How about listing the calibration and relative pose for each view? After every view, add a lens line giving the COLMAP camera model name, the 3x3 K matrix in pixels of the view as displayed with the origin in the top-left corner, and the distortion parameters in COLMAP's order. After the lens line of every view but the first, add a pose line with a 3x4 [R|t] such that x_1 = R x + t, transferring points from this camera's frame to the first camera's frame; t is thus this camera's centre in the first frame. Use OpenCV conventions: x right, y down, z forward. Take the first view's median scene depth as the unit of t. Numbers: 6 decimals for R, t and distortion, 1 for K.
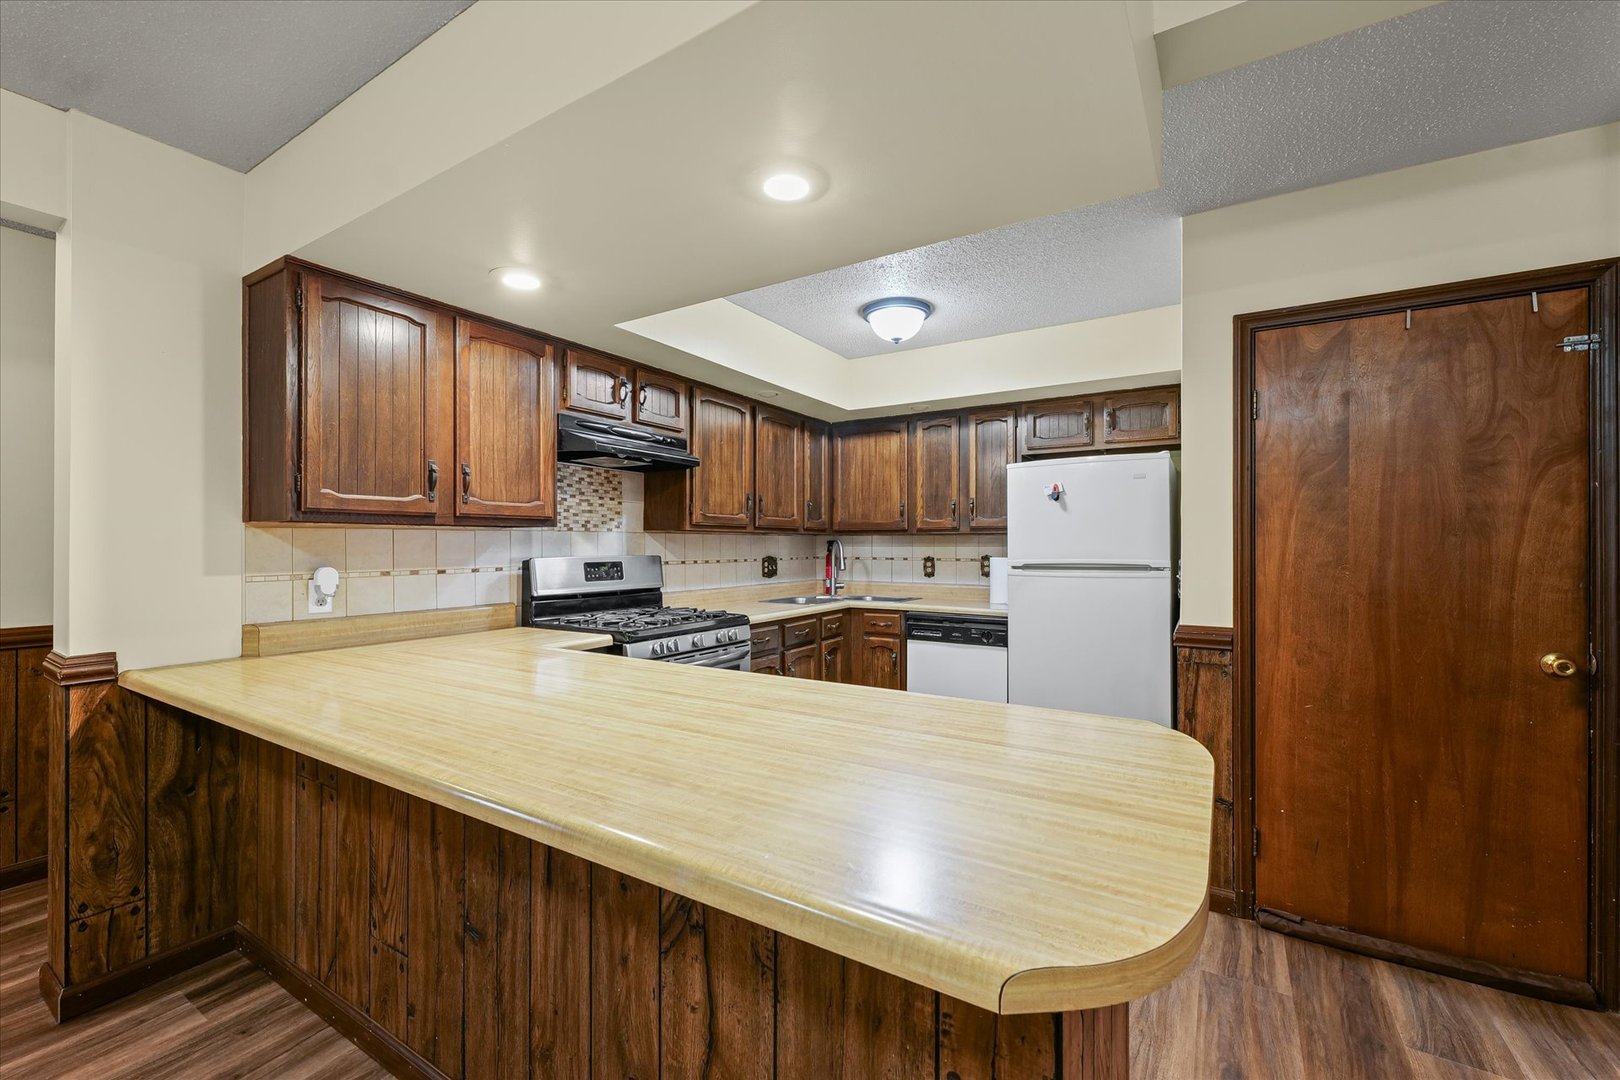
lens RADIAL K [[674.7, 0, 800.2], [0, 674.7, 538.9], [0, 0, 1]] dist [0.004680, -0.000467]
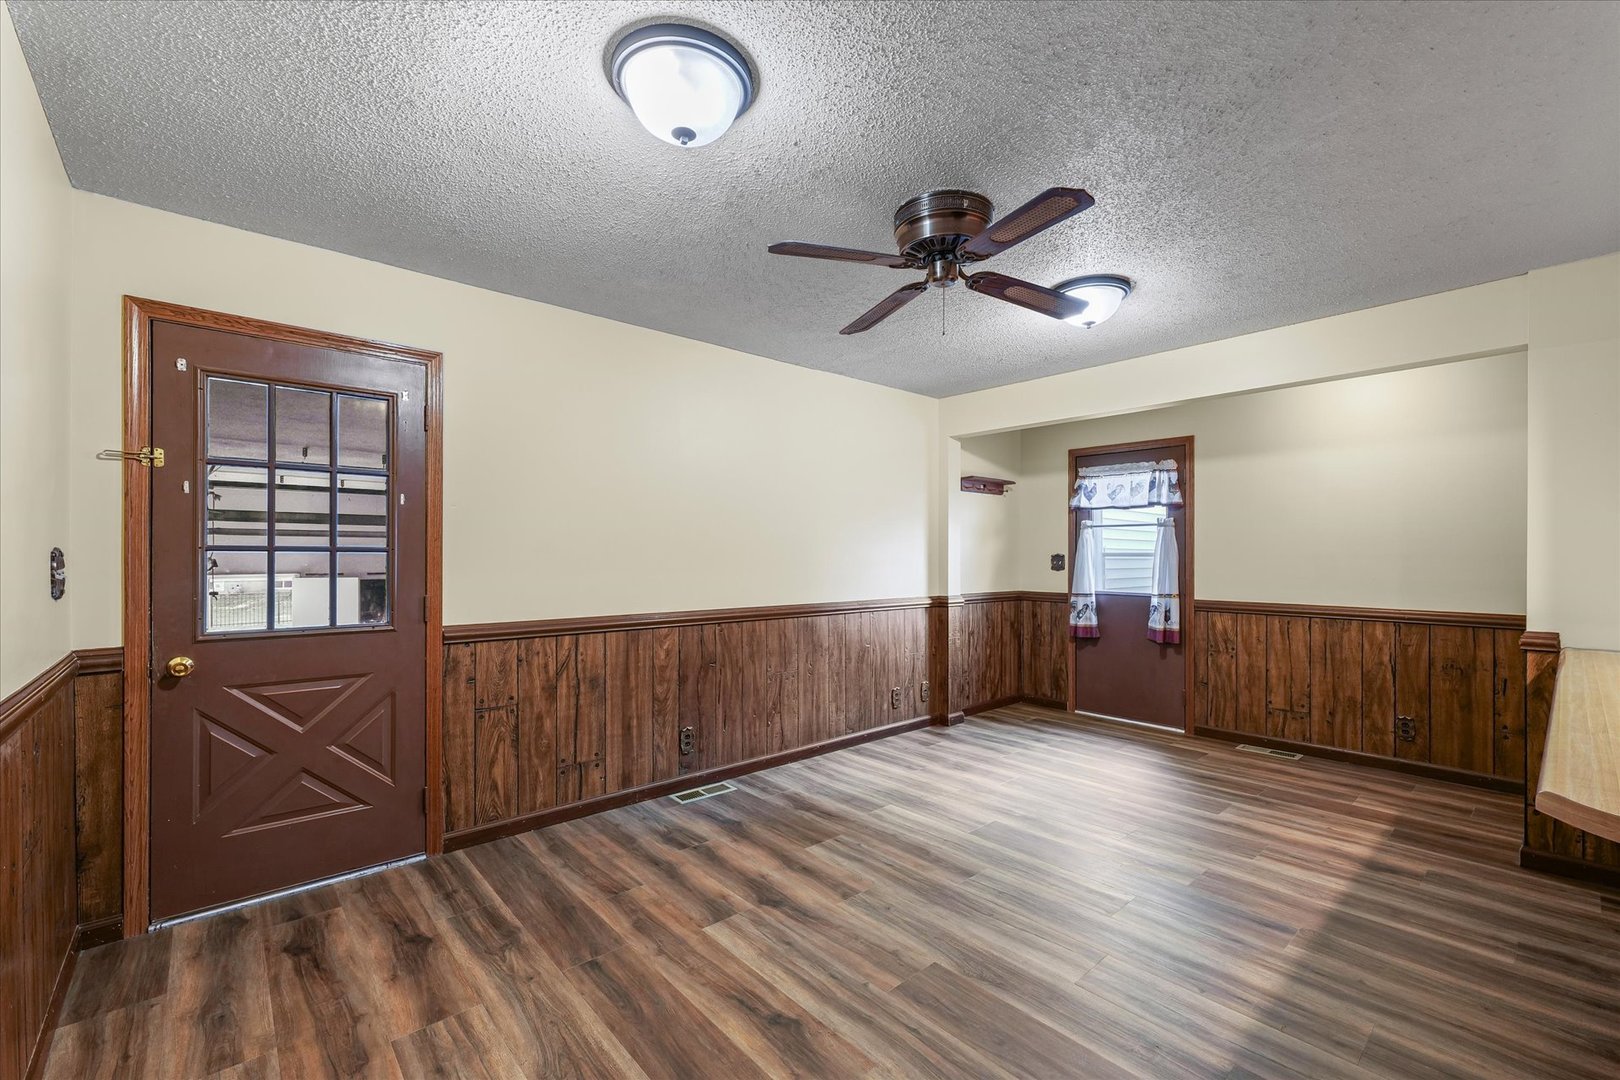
lens RADIAL K [[674.7, 0, 823.4], [0, 674.7, 548.6], [0, 0, 1]] dist [0.004680, -0.000467]
pose [[-0.265185, -0.007709, -0.964167, 0.382228], [0.005050, 0.999943, -0.009384, -0.001978], [0.964184, -0.007358, -0.265131, -0.054565]]
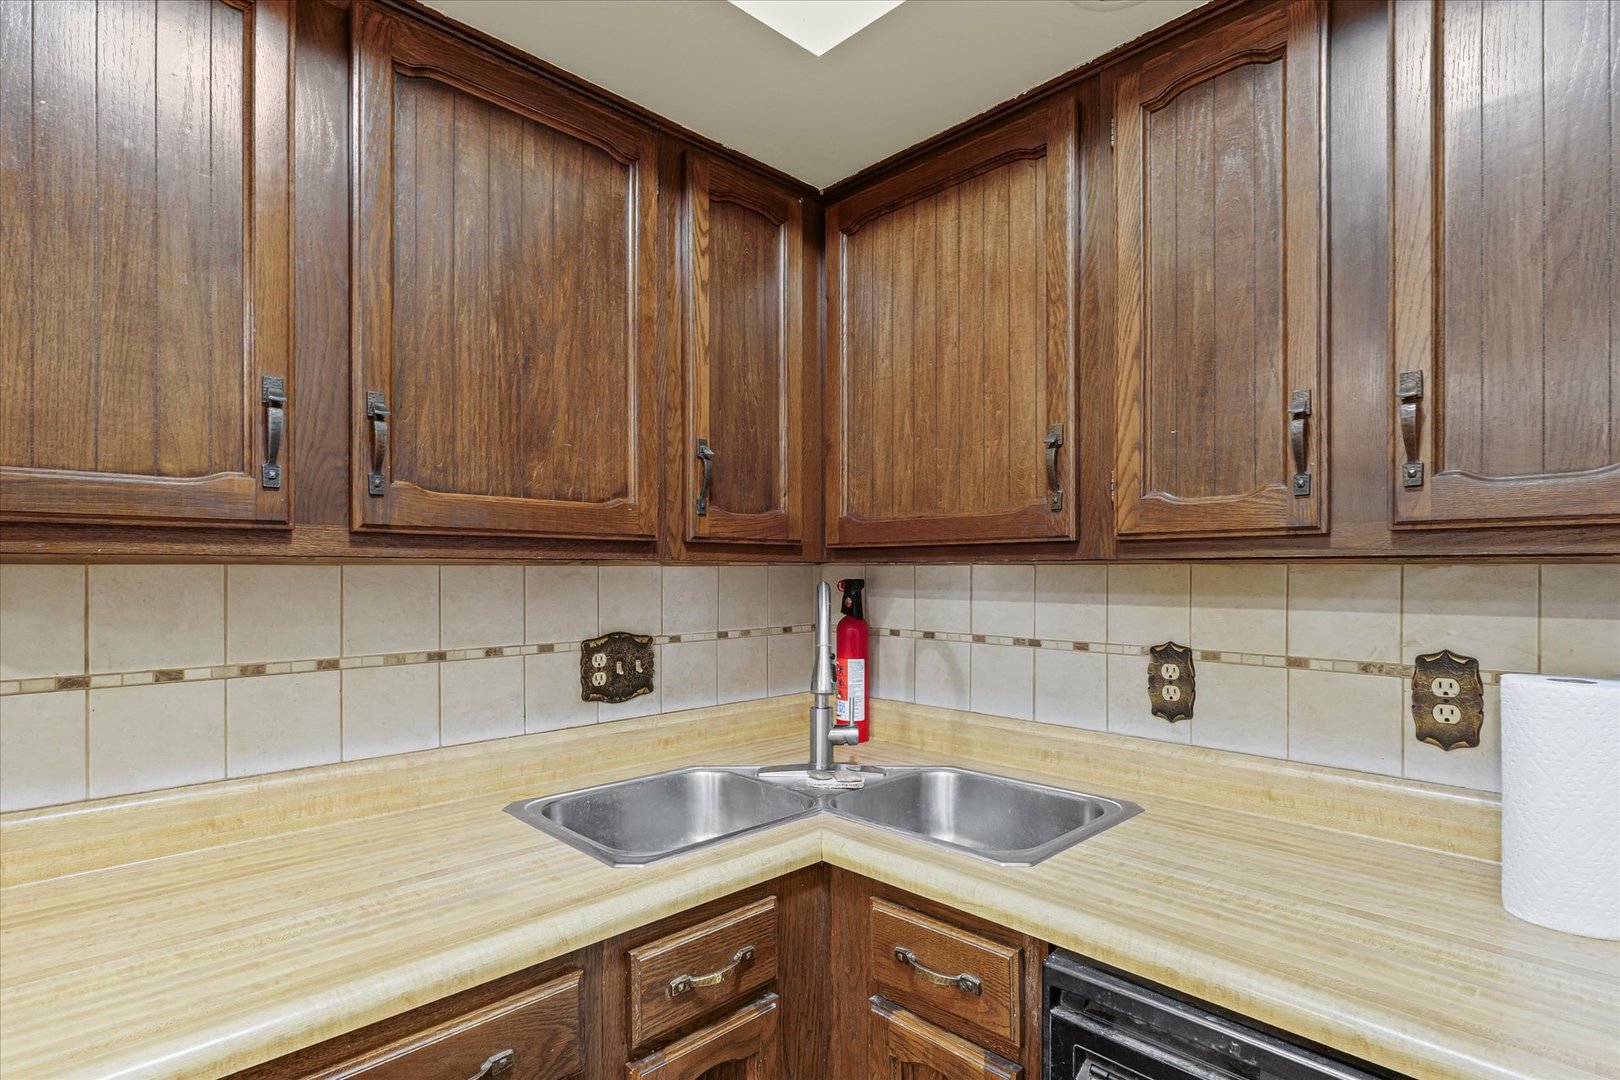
lens RADIAL K [[801.7, 0, 803.6], [0, 801.7, 572.0], [0, 0, 1]] dist [0.000859, 0.000036]
pose [[0.971699, -0.002013, -0.236214, 0.131279], [0.003970, 0.999962, 0.007814, -0.005099], [0.236190, -0.008530, 0.971670, 0.693183]]
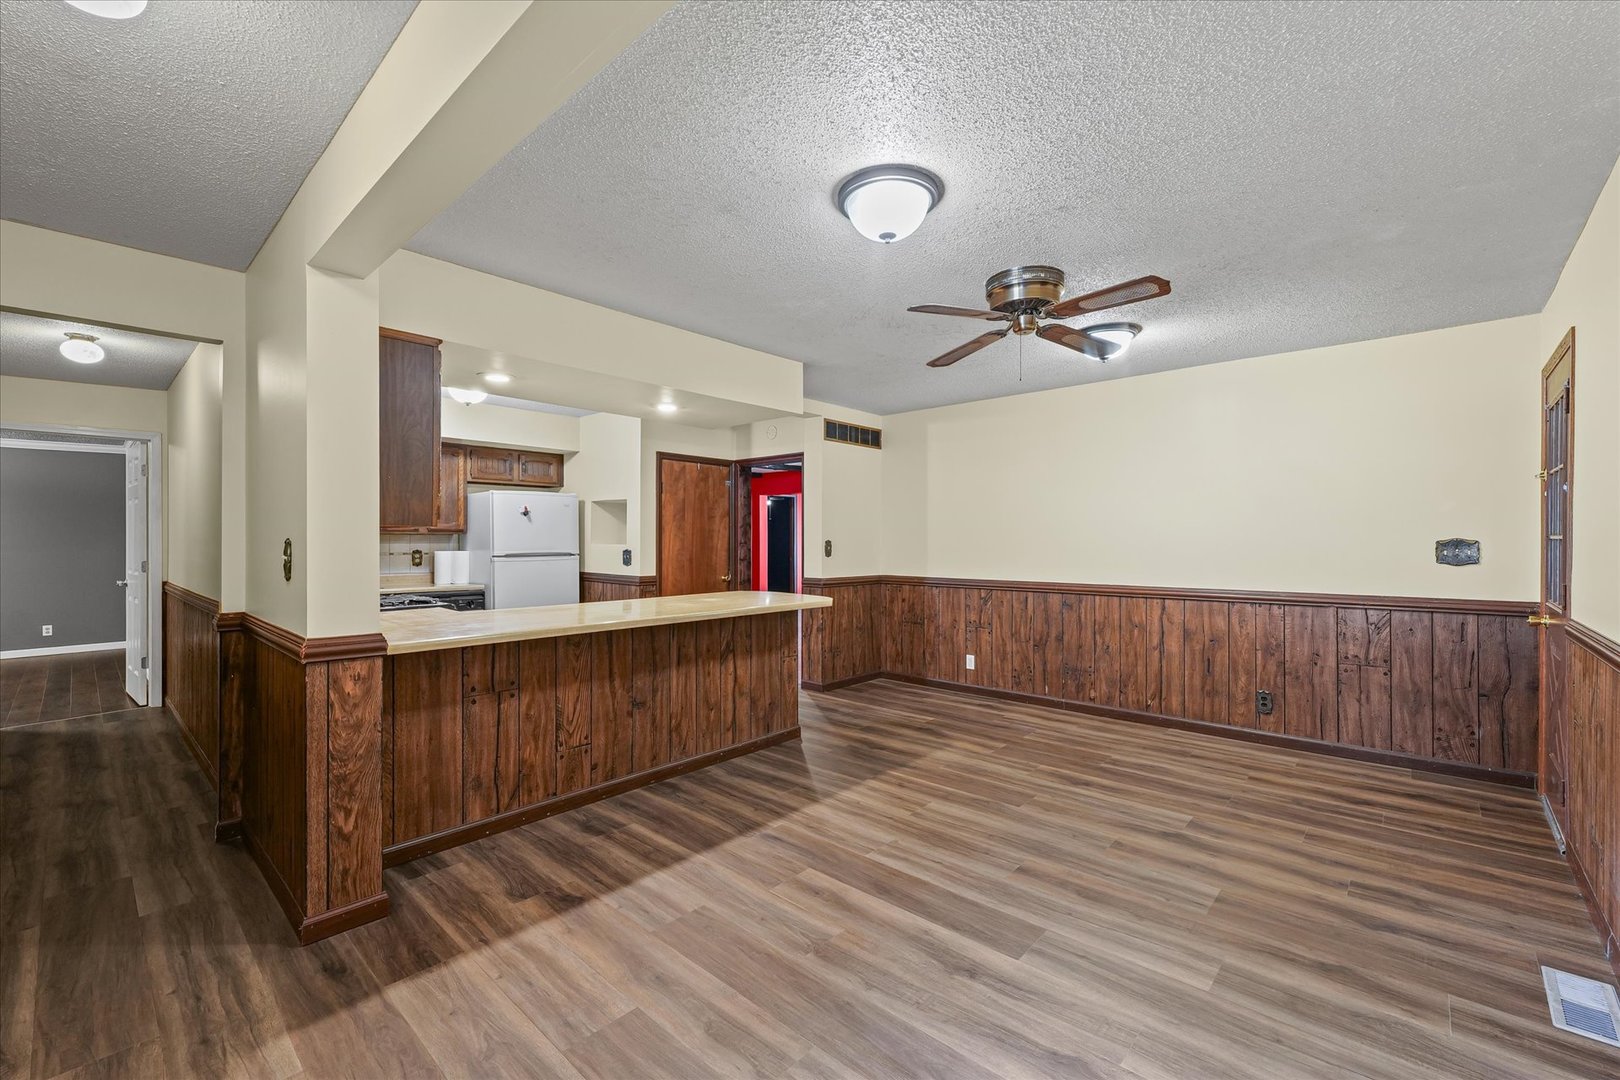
lens RADIAL K [[674.7, 0, 818.5], [0, 674.7, 541.8], [0, 0, 1]] dist [0.004680, -0.000467]
pose [[0.159888, -0.000045, 0.987135, -1.057760], [-0.008291, 0.999965, 0.001389, 0.000259], [-0.987100, -0.008406, 0.159882, -0.000265]]
